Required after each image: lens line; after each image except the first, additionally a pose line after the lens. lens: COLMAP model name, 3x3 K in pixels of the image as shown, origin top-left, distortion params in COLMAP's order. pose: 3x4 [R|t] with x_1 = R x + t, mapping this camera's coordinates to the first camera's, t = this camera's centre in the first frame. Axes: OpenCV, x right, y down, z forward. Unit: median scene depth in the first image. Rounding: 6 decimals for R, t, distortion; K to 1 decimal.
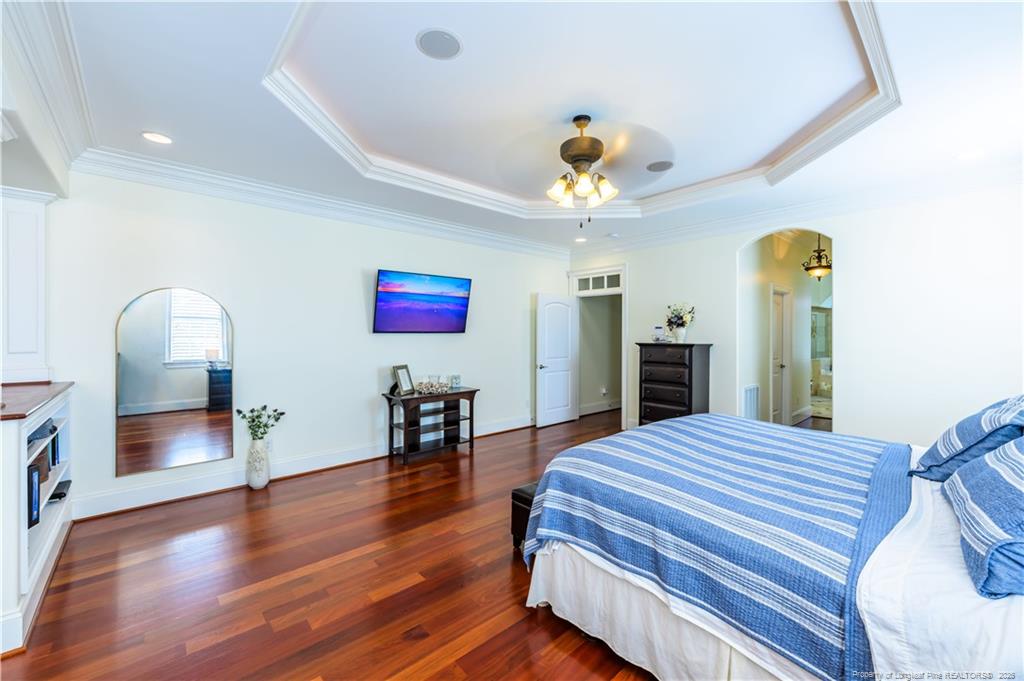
lens RADIAL K [[409.6, 0, 513.0], [0, 409.6, 333.9], [0, 0, 1]] dist [0.000799, 0.000178]
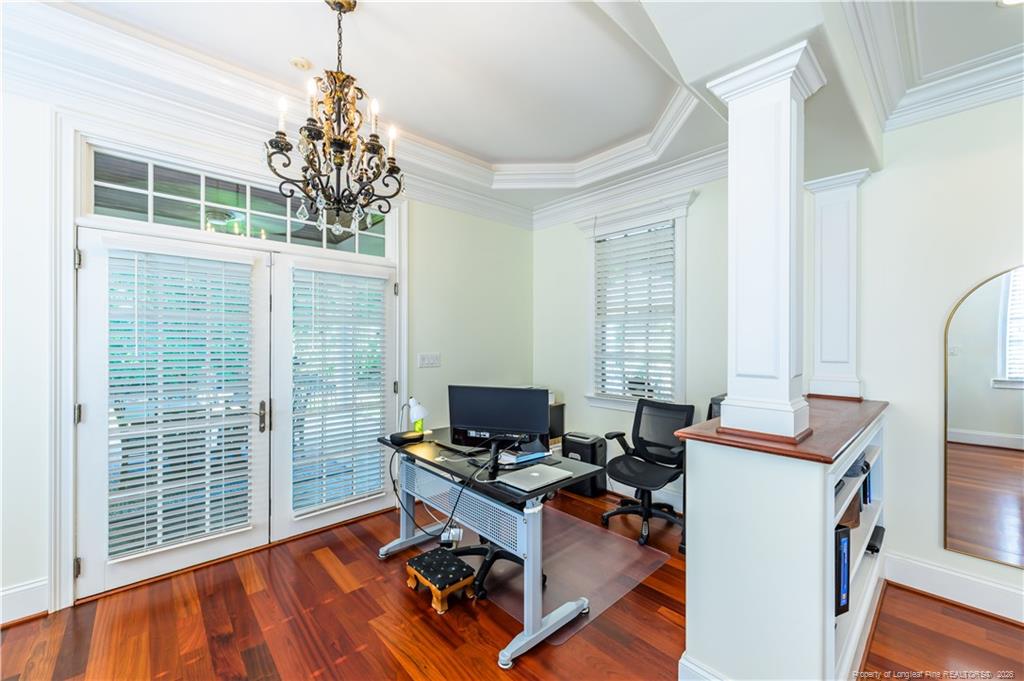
lens RADIAL K [[404.5, 0, 509.7], [0, 404.5, 342.0], [0, 0, 1]] dist [-0.000068, -0.000092]
pose [[0.012217, 0.000679, -0.999925, -0.330172], [-0.002697, 0.999996, 0.000647, 0.002826], [0.999922, 0.002689, 0.012219, 0.288011]]
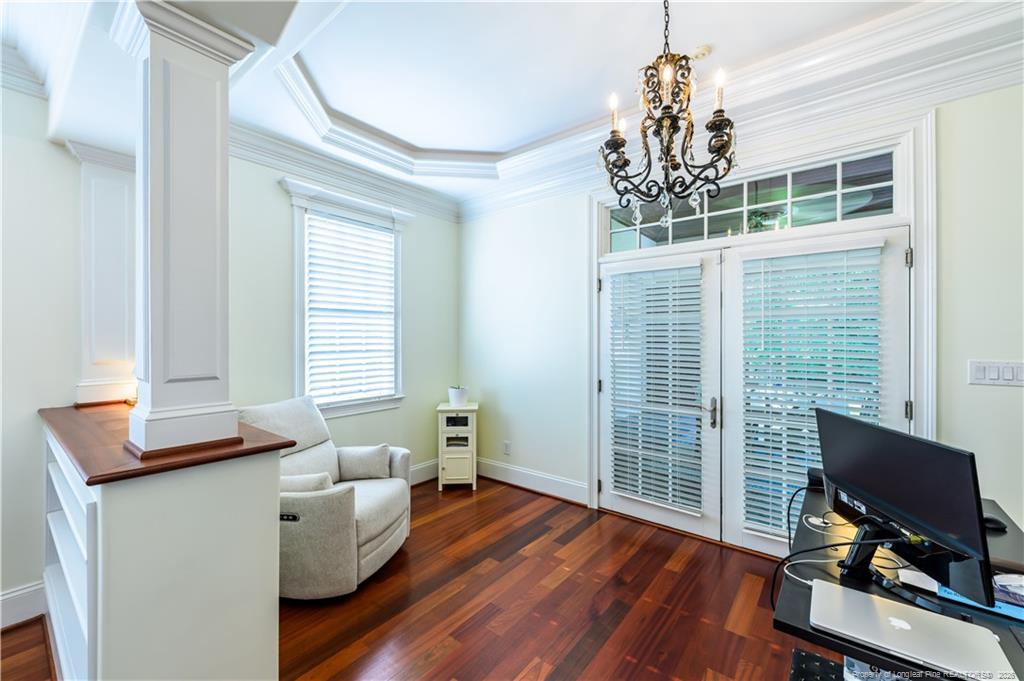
lens RADIAL K [[416.0, 0, 522.9], [0, 416.0, 339.6], [0, 0, 1]] dist [0.026706, 0.000099]
pose [[-0.982629, 0.000920, -0.185580, -0.638115], [-0.000511, 0.999971, 0.007660, -0.002226], [0.185582, 0.007622, -0.982599, 0.605427]]
